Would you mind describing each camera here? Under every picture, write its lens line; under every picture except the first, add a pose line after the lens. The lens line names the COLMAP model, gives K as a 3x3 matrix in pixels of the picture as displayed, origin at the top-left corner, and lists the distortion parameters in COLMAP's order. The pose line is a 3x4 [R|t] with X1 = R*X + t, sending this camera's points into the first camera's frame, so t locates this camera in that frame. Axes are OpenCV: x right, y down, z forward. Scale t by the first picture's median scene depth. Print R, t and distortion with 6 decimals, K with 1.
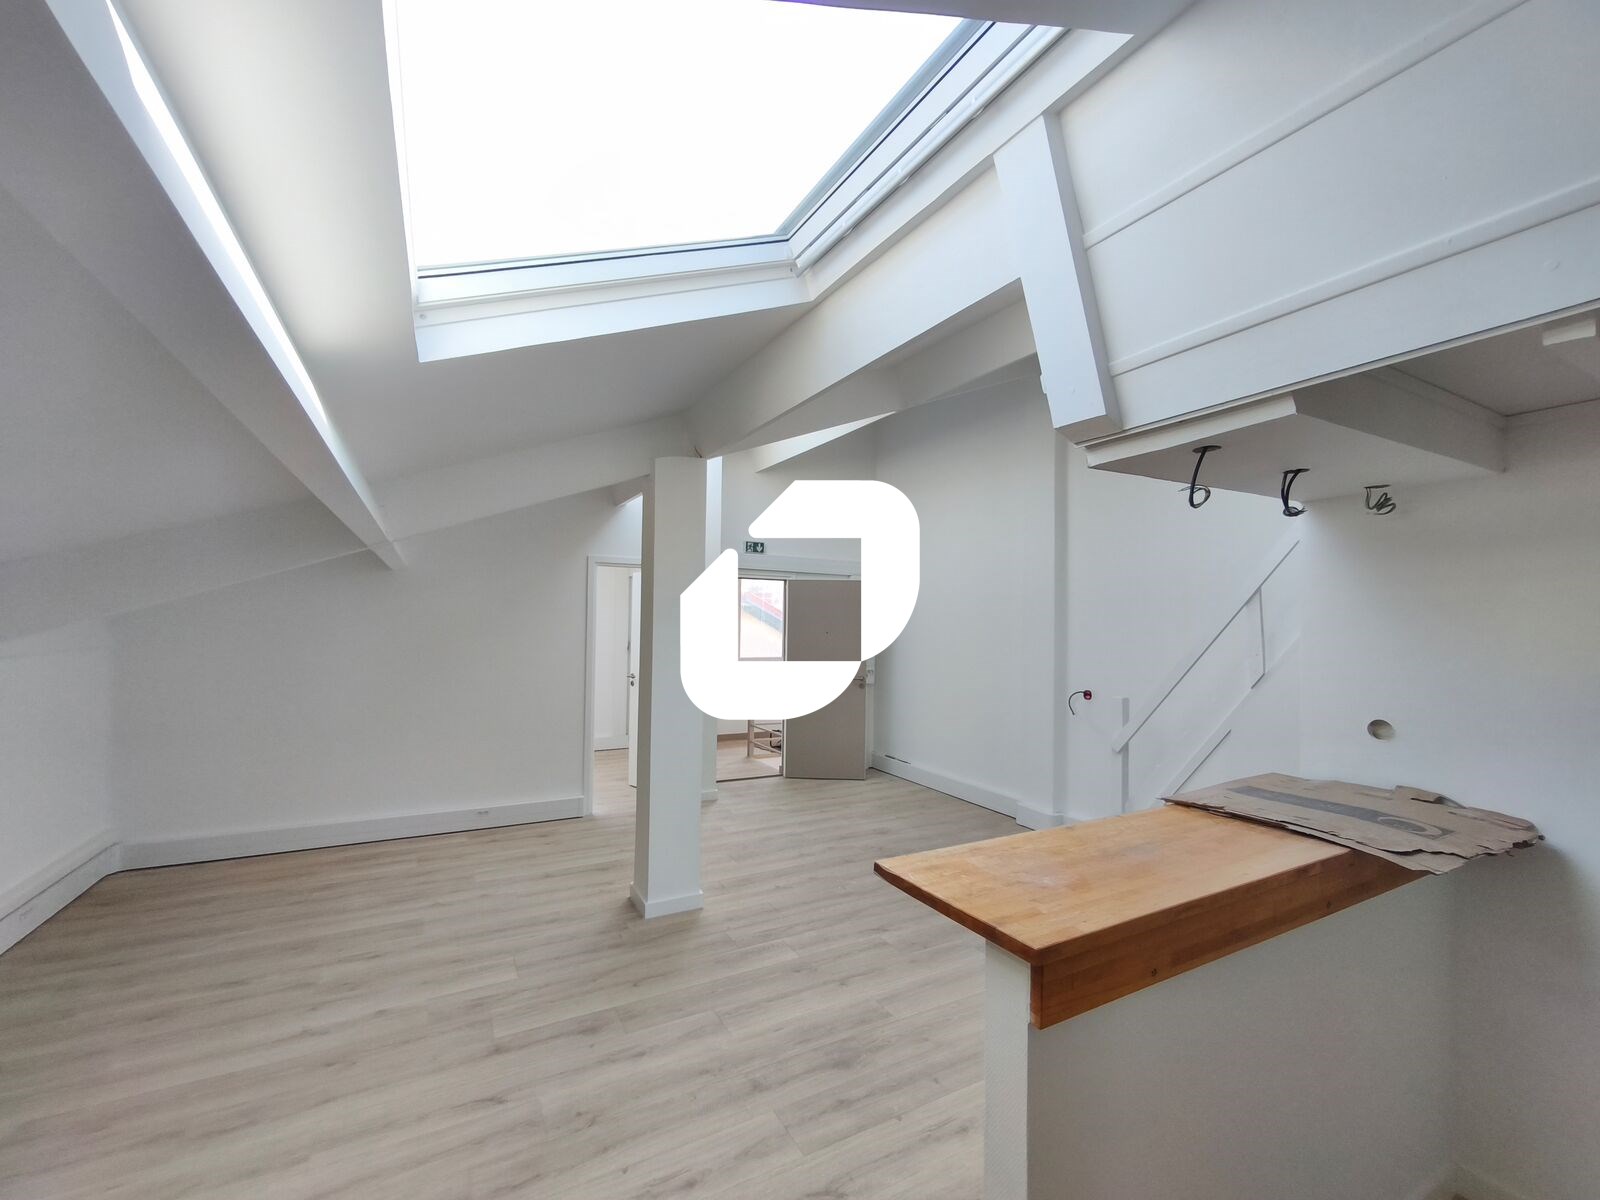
lens RADIAL K [[669.9, 0, 802.3], [0, 669.9, 604.2], [0, 0, 1]] dist [-0.001838, 0.000556]
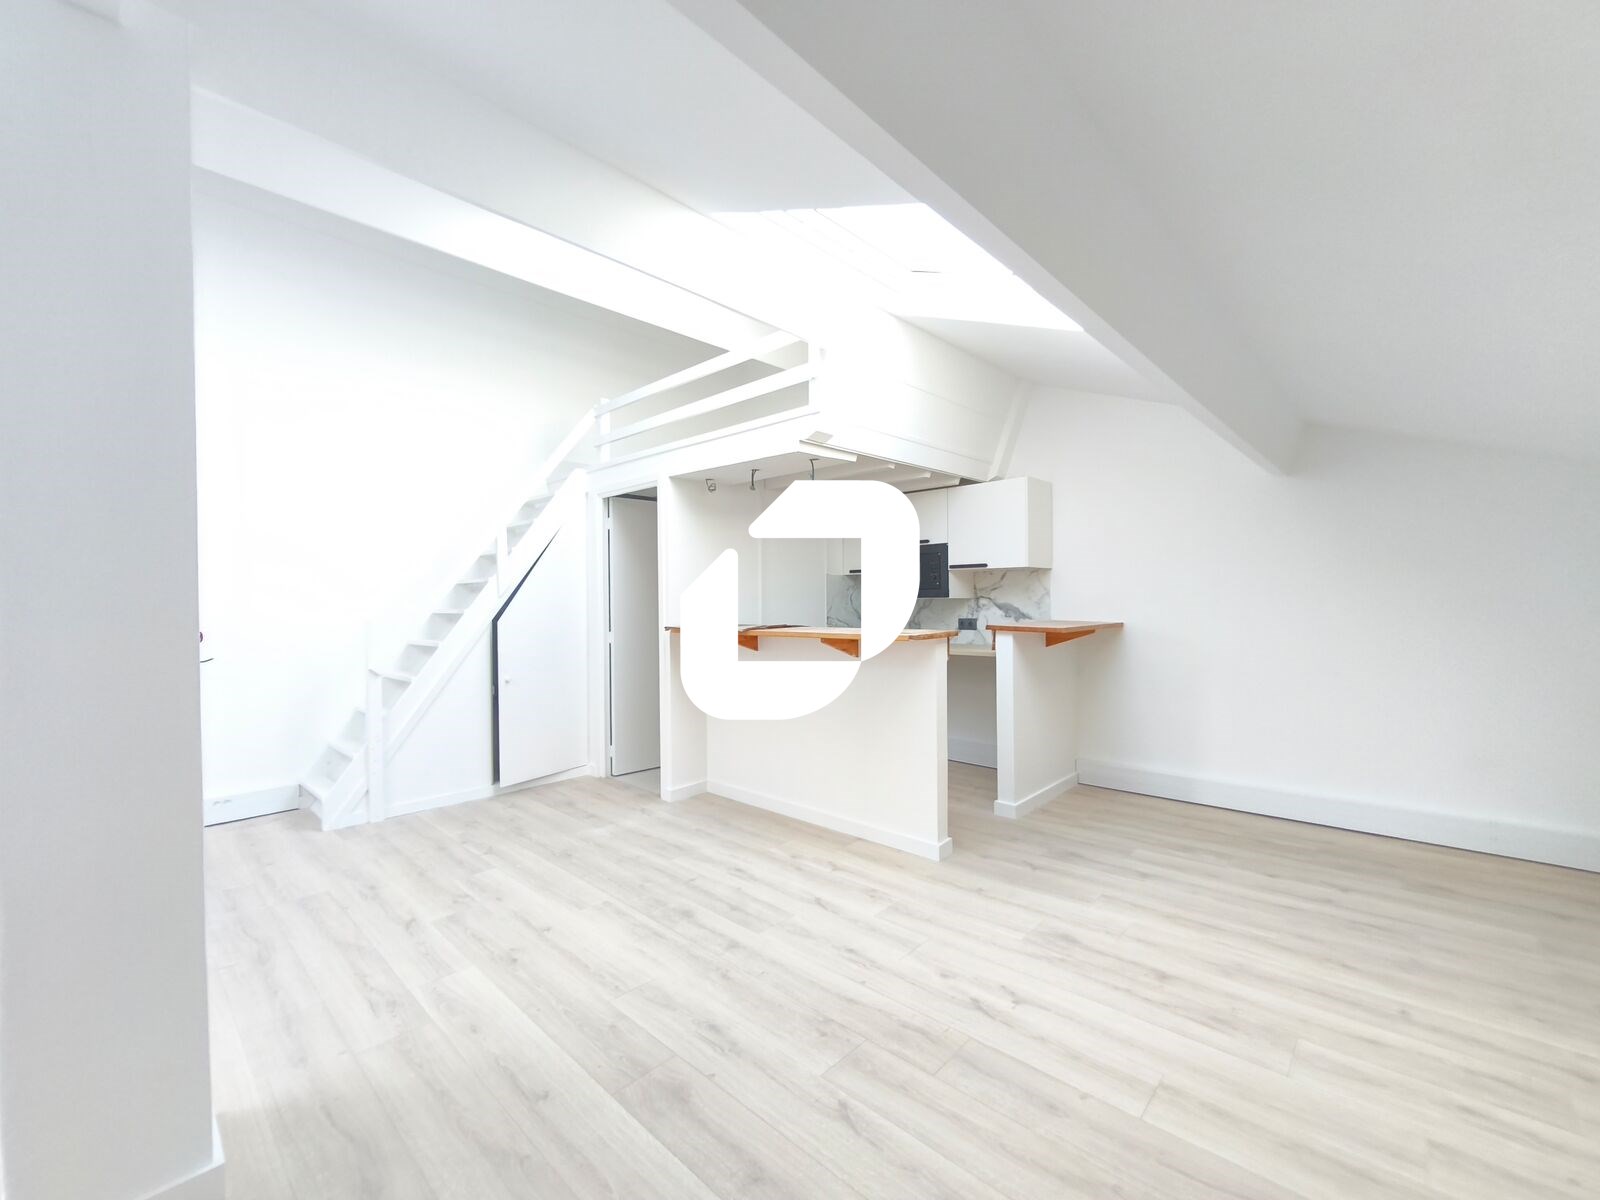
lens RADIAL K [[669.9, 0, 800.6], [0, 669.9, 613.6], [0, 0, 1]] dist [-0.001838, 0.000556]
pose [[-0.326800, -0.025591, 0.944747, -1.113312], [-0.019975, 0.999597, 0.020167, 0.179146], [-0.944882, -0.012281, -0.327179, 1.283047]]
